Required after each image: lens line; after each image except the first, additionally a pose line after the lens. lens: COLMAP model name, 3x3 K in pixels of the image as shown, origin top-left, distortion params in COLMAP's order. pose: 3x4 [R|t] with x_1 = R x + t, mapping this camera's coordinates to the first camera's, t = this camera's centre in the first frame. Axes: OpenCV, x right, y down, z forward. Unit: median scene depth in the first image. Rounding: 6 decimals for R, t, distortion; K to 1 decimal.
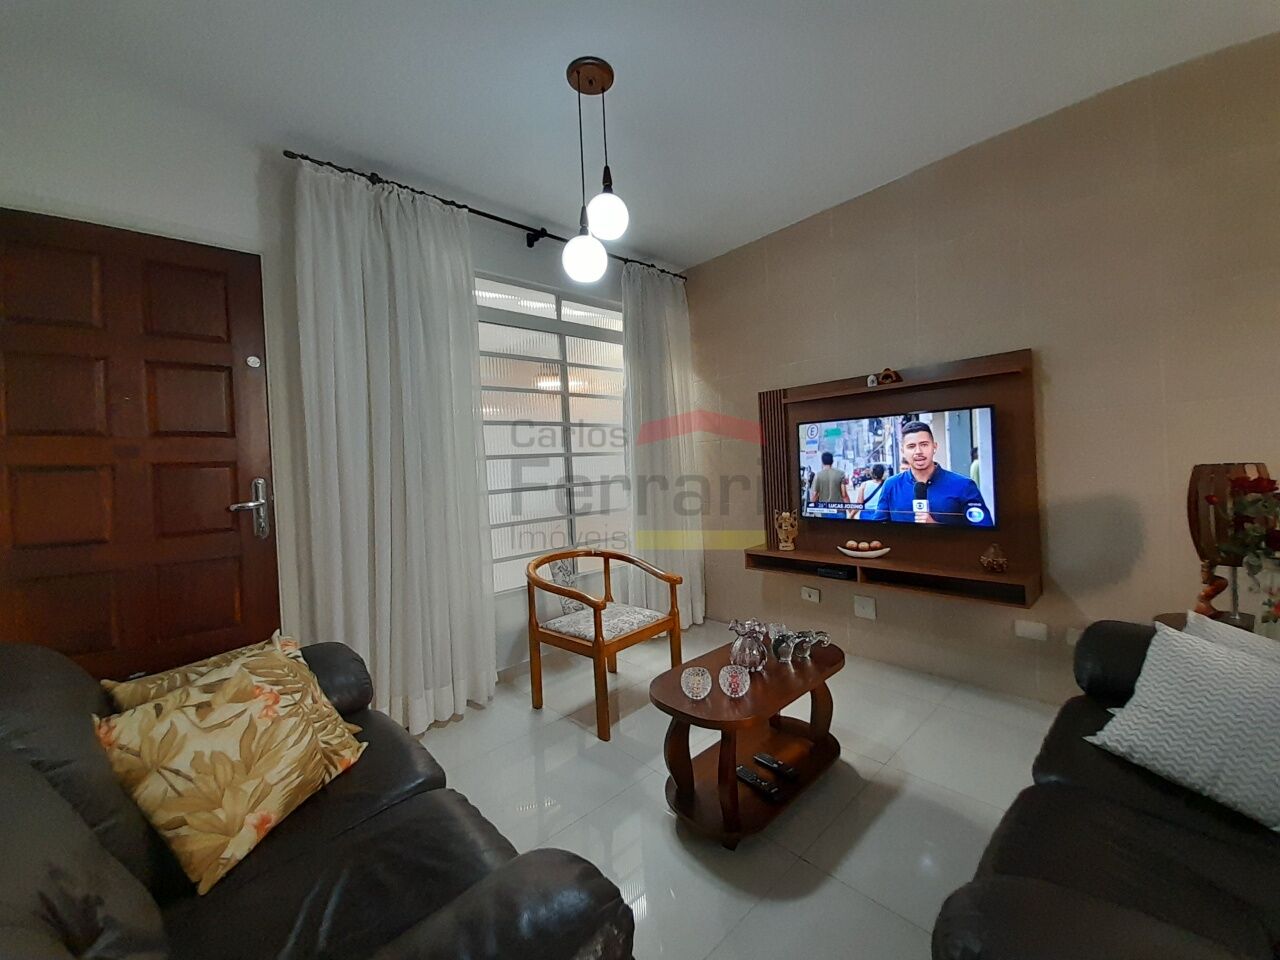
lens RADIAL K [[511.3, 0, 646.0], [0, 511.3, 467.1], [0, 0, 1]] dist [0.024146, -0.017452]
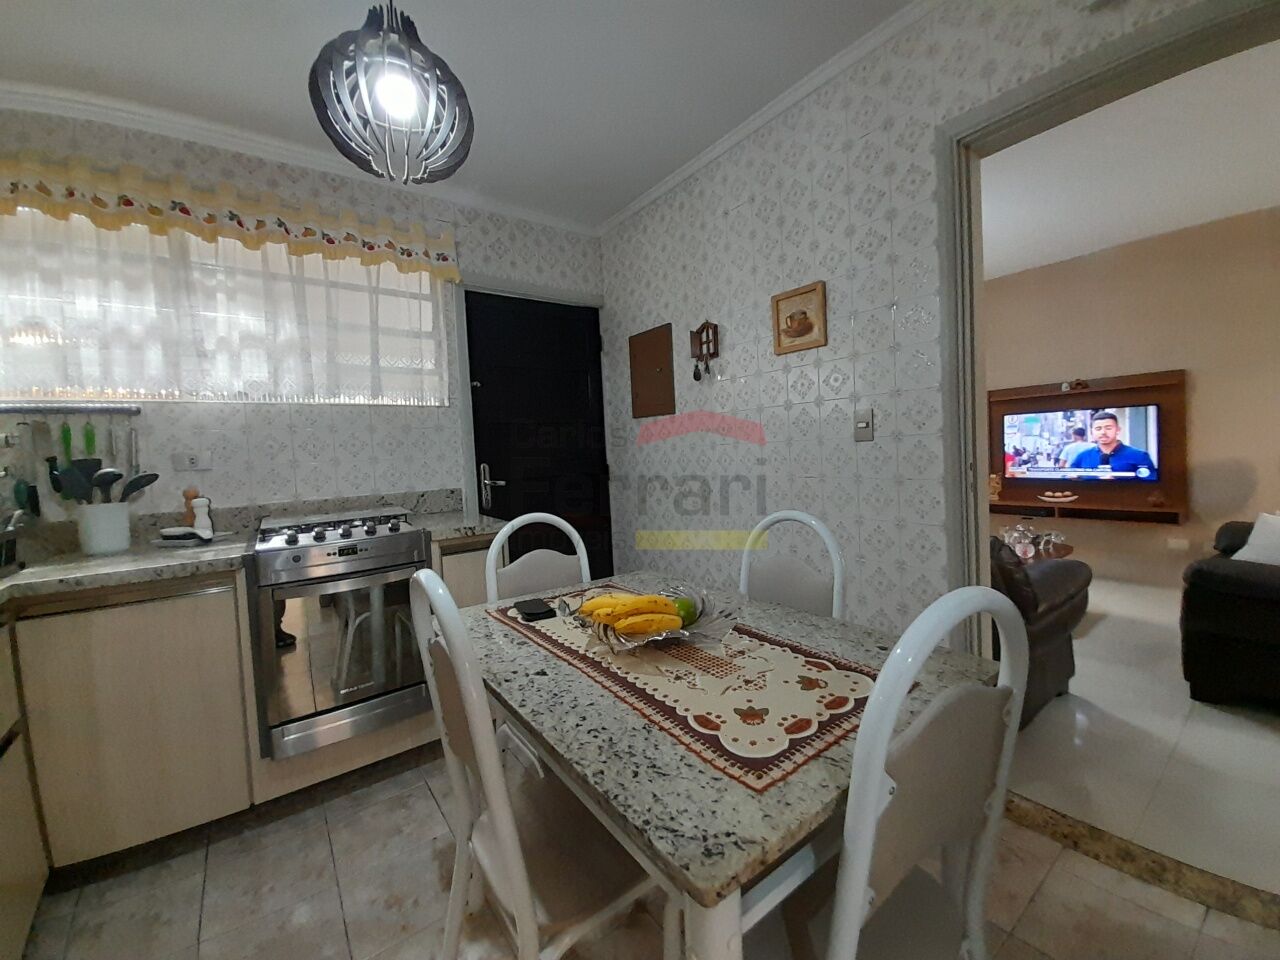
lens RADIAL K [[511.3, 0, 646.0], [0, 511.3, 467.1], [0, 0, 1]] dist [0.024146, -0.017452]
pose [[0.993791, -0.008059, -0.110969, -0.640317], [0.012896, 0.998994, 0.042942, -0.011875], [0.110511, -0.044106, 0.992896, -0.677736]]
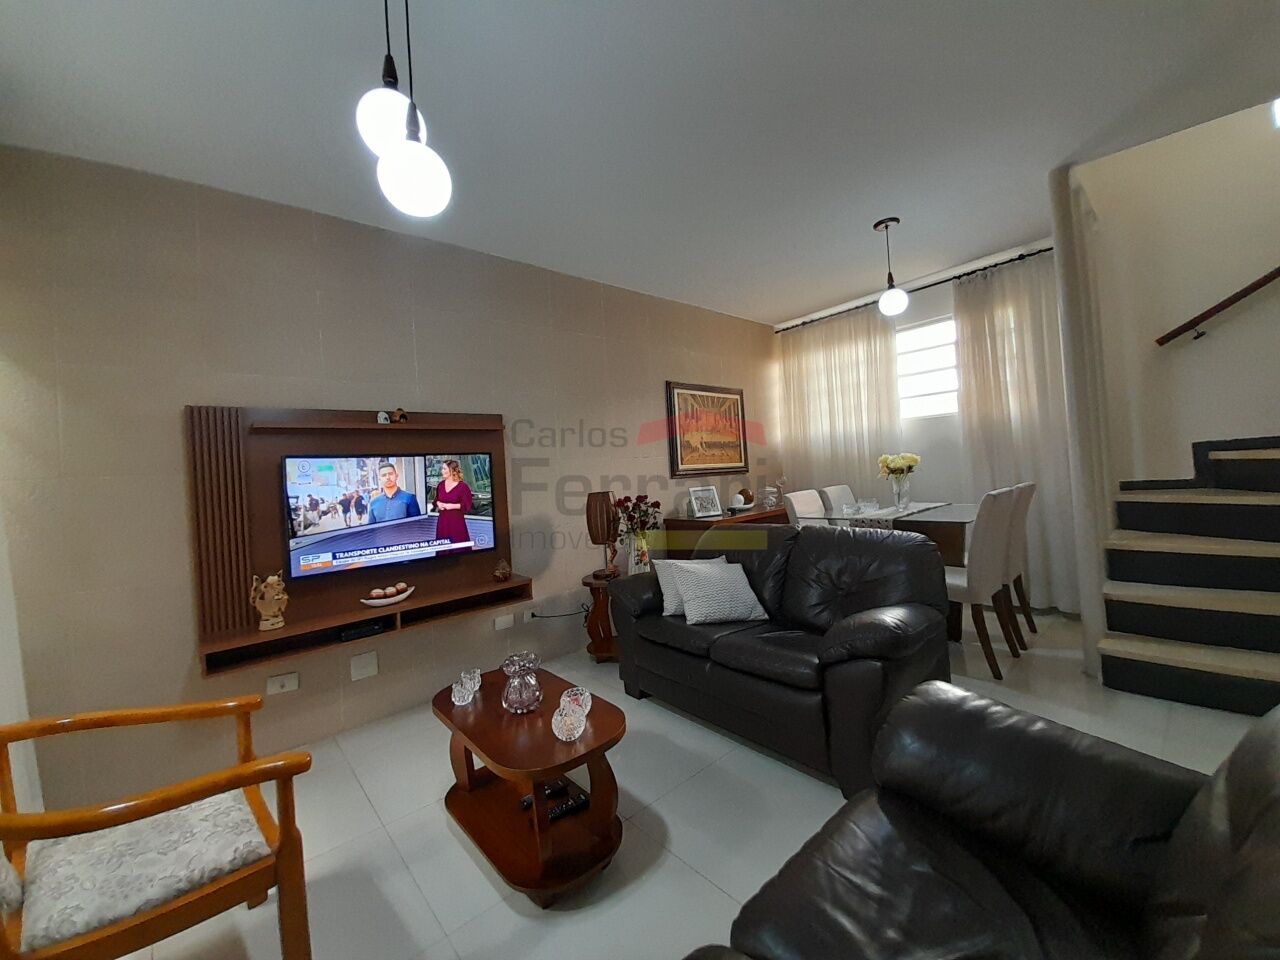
lens RADIAL K [[511.3, 0, 646.0], [0, 511.3, 467.1], [0, 0, 1]] dist [0.024146, -0.017452]
pose [[0.023236, 0.061683, 0.997825, -0.517440], [0.076277, 0.995076, -0.063289, 0.023874], [-0.996816, 0.077582, 0.018416, 0.504412]]
